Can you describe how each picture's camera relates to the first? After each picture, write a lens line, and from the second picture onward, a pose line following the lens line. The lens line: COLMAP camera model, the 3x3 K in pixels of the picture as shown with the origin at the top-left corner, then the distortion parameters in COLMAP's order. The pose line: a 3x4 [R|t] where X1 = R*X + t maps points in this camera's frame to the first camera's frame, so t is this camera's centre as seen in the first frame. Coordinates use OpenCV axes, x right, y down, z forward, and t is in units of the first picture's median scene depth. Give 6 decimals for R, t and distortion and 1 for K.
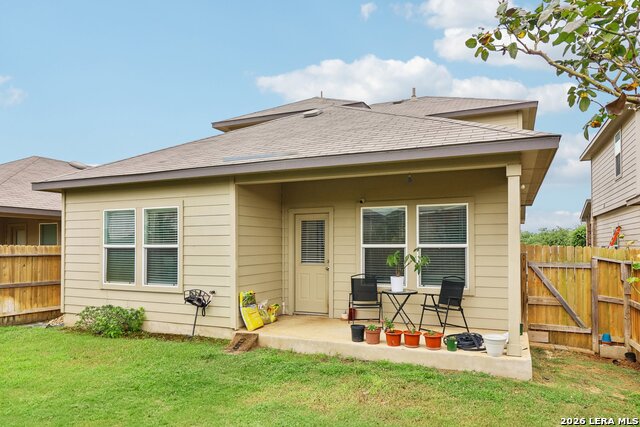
lens RADIAL K [[436.5, 0, 335.2], [0, 436.5, 240.5], [0, 0, 1]] dist [0.009926, -0.006076]
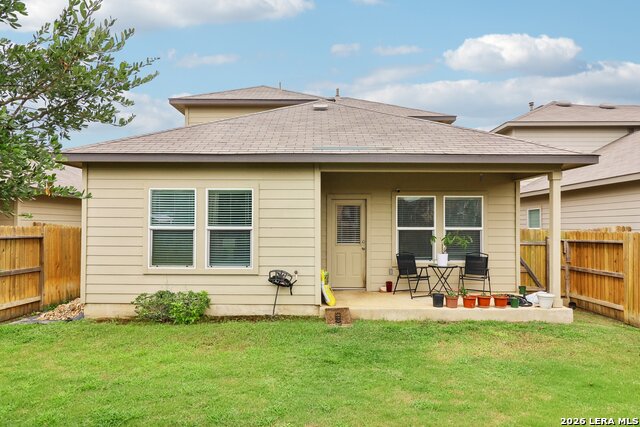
lens RADIAL K [[412.8, 0, 325.6], [0, 412.8, 220.0], [0, 0, 1]] dist [0.003829, -0.000251]
pose [[0.916610, 0.011330, 0.399623, -0.587982], [-0.010304, 0.999936, -0.004717, -0.002999], [-0.399650, 0.000206, 0.916668, 0.054644]]
